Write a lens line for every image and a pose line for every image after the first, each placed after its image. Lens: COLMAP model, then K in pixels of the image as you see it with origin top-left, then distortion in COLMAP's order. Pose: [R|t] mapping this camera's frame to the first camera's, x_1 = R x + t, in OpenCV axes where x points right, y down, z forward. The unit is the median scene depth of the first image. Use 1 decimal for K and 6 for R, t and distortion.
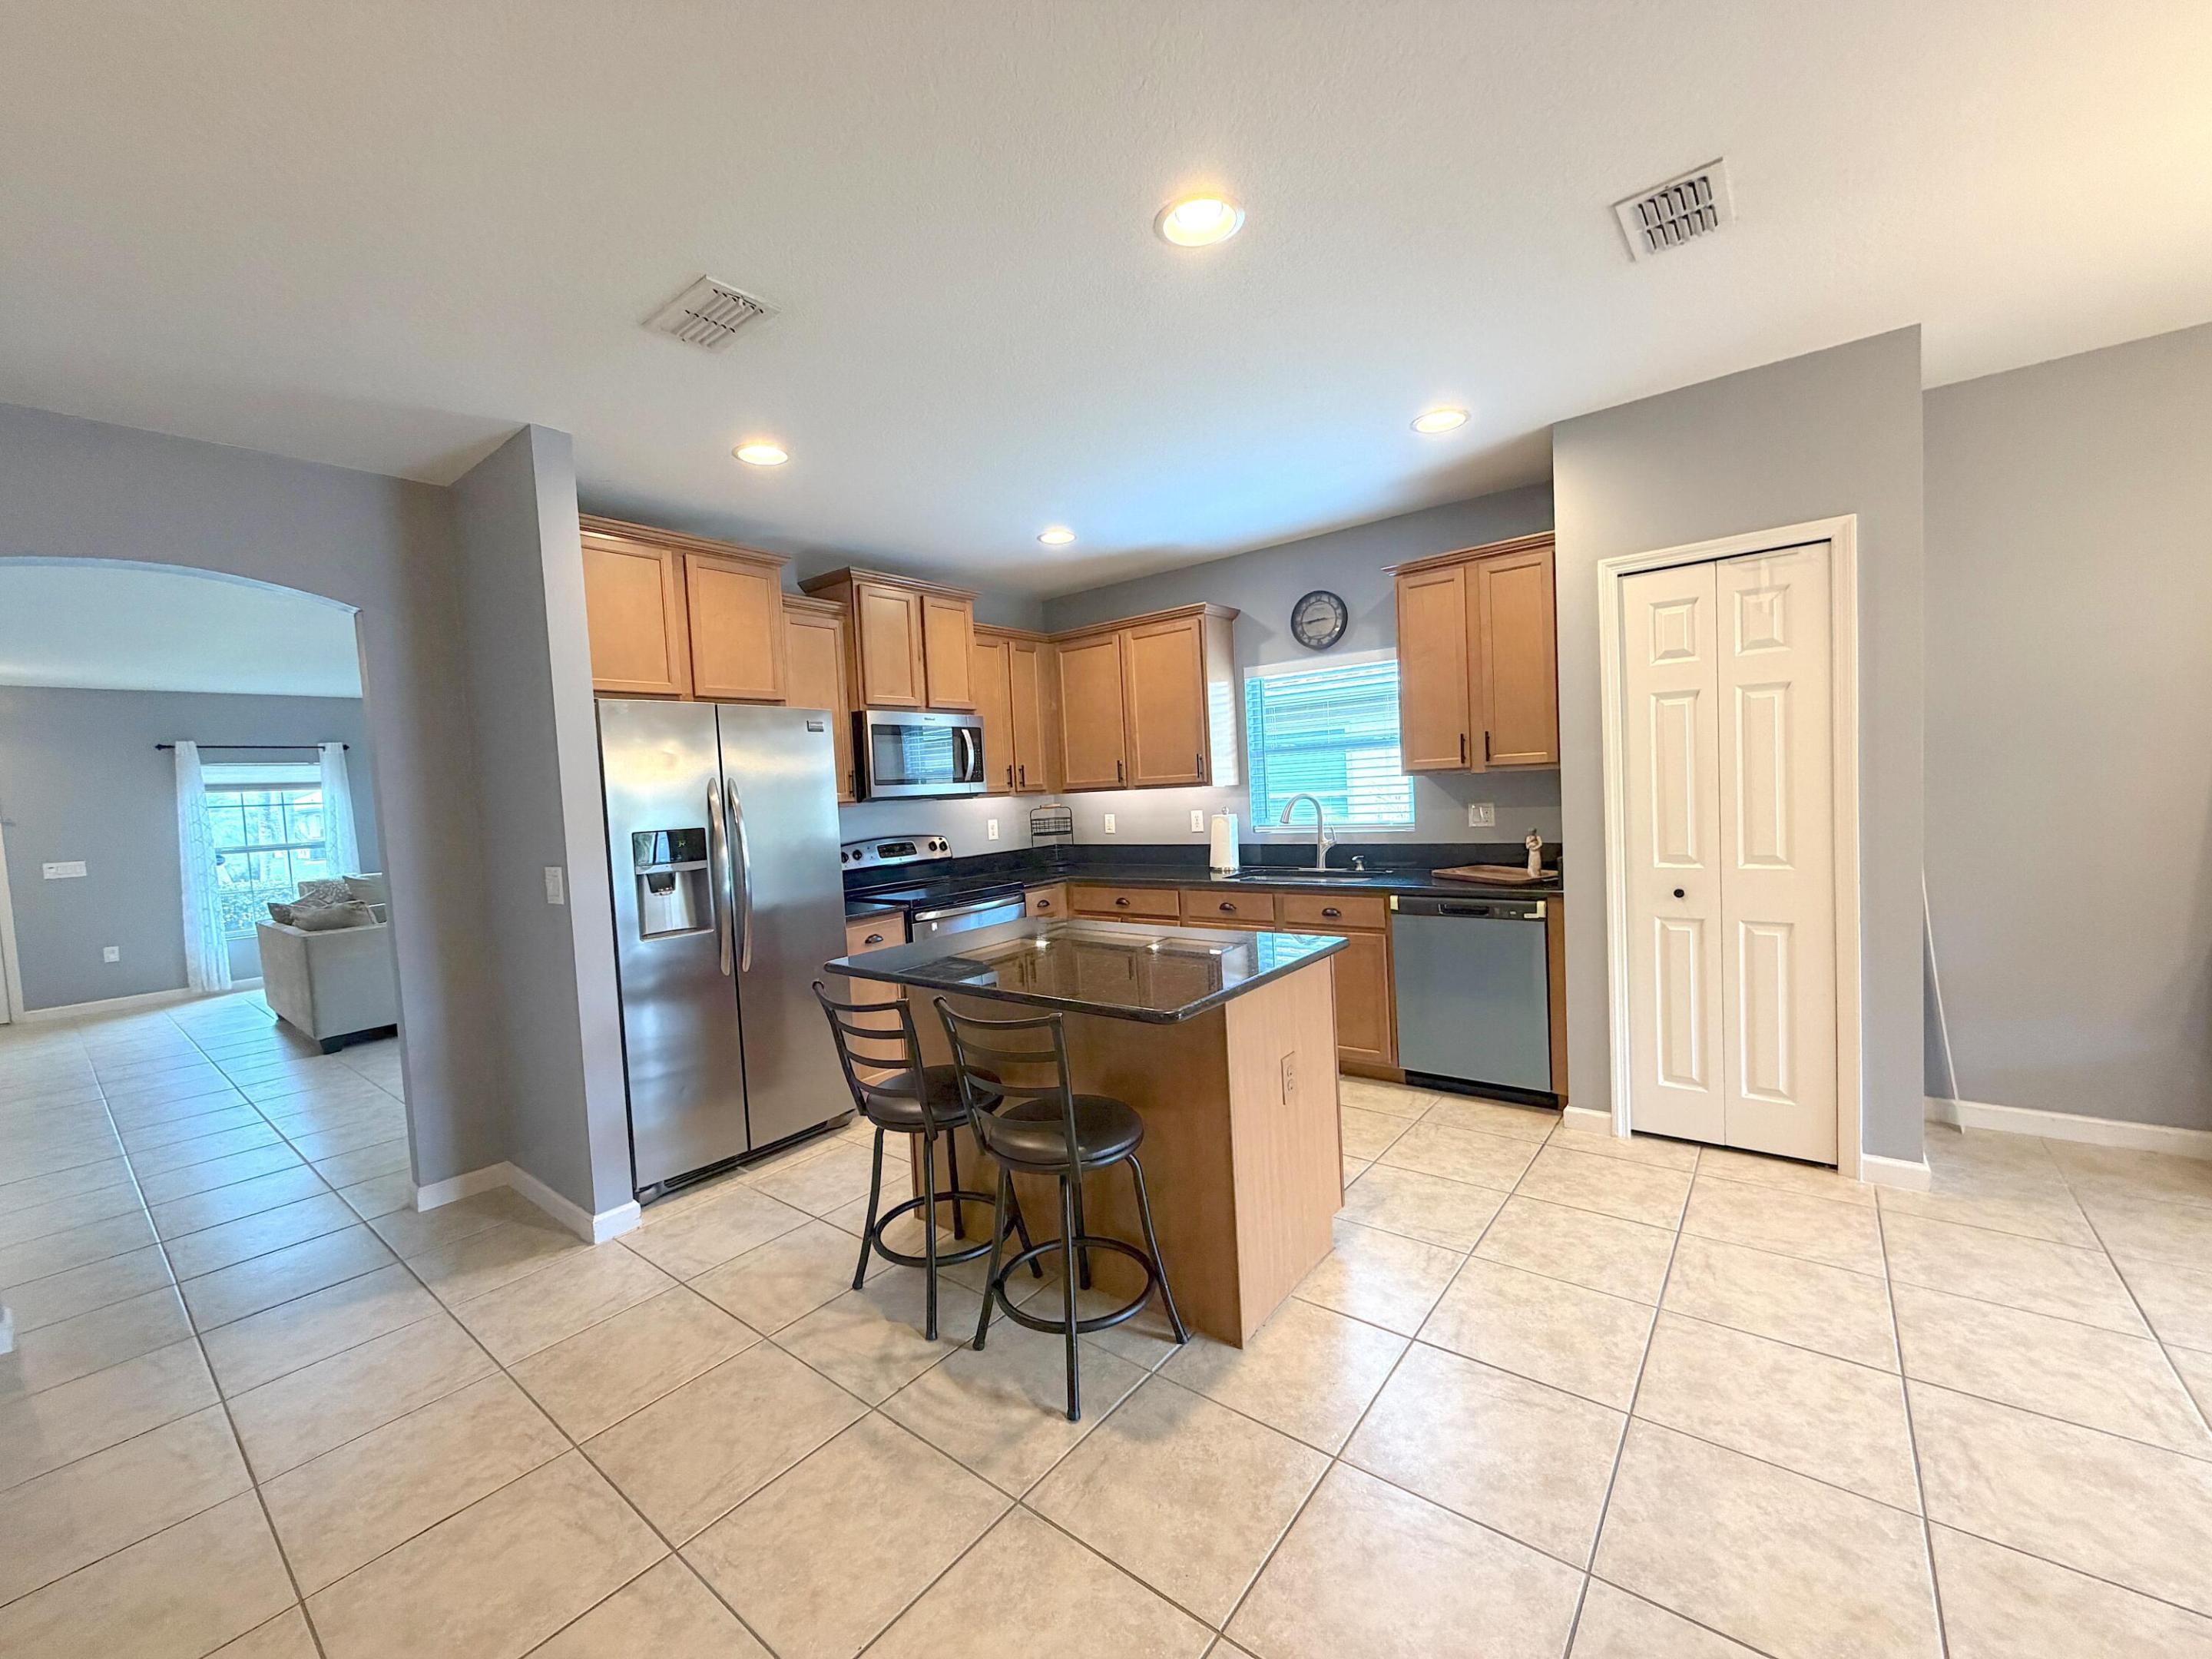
lens RADIAL K [[883.5, 0, 1110.2], [0, 883.5, 827.8], [0, 0, 1]] dist [0.001038, -0.000243]
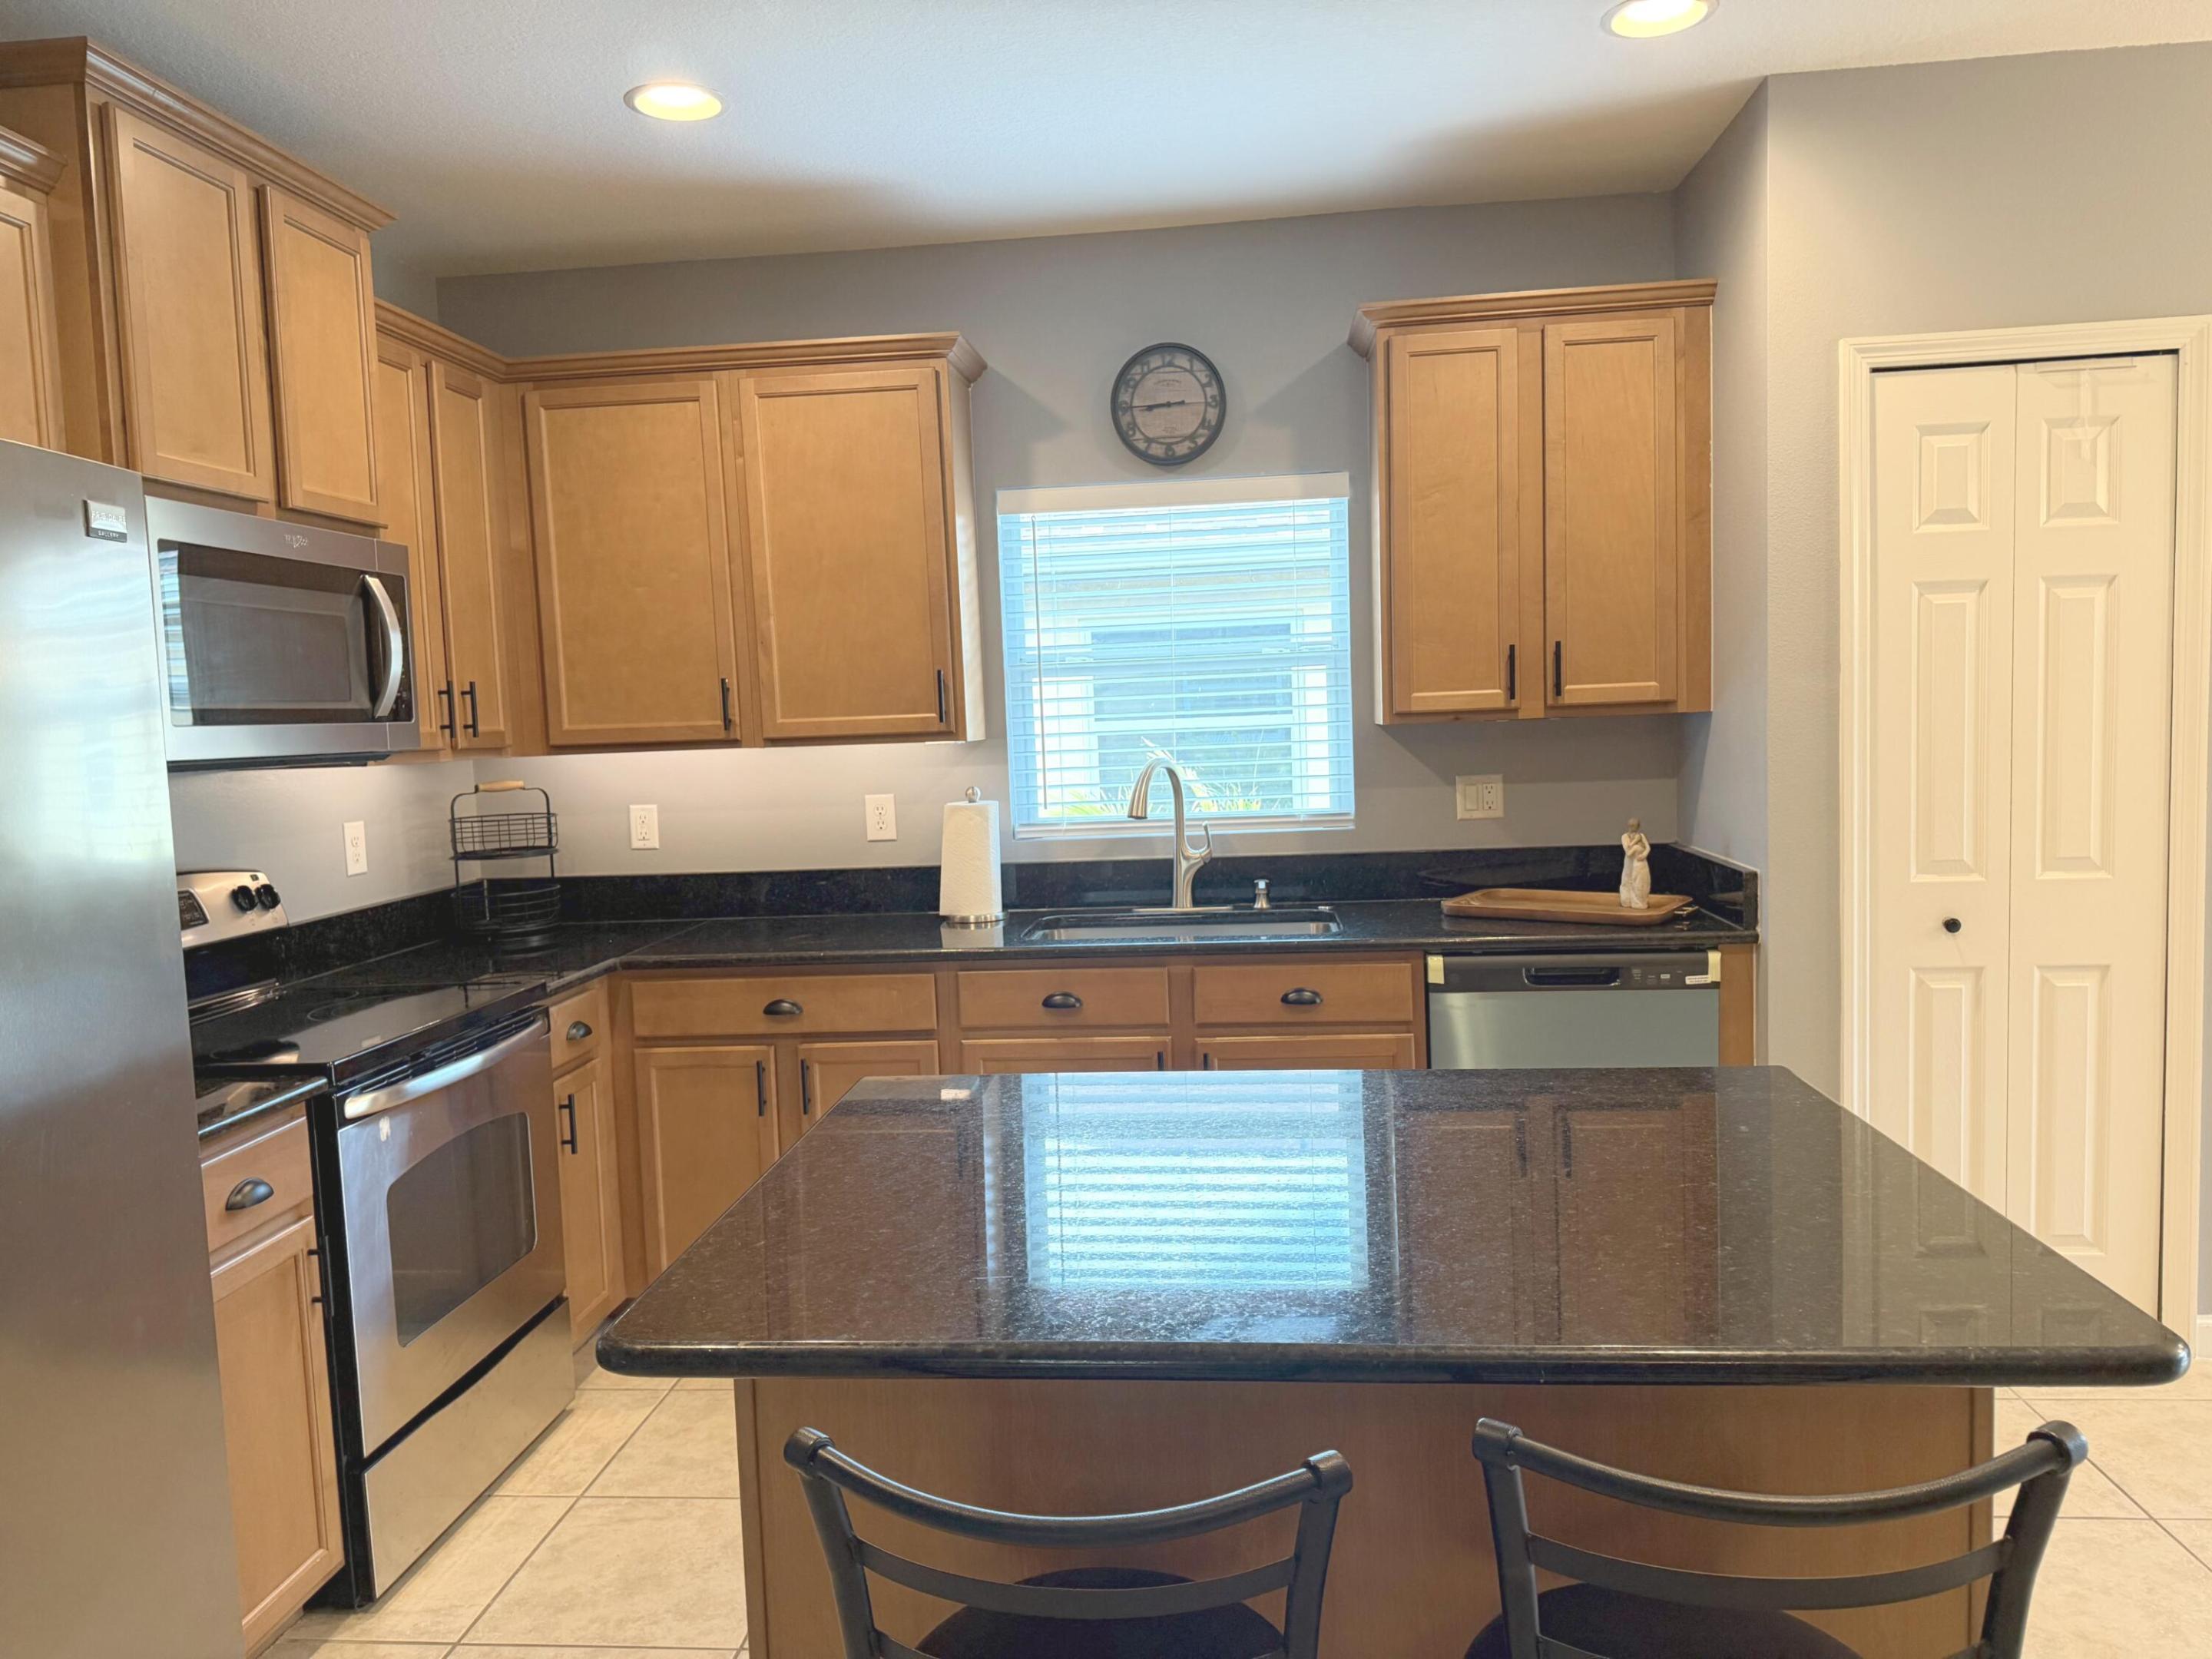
lens RADIAL K [[1551.3, 0, 1105.4], [0, 1551.3, 826.3], [0, 0, 1]] dist [0.035777, -0.022088]
pose [[0.840685, -0.019242, 0.541182, -0.273742], [0.019085, 0.999800, 0.005901, -0.005930], [-0.541188, 0.005367, 0.840885, 0.298974]]
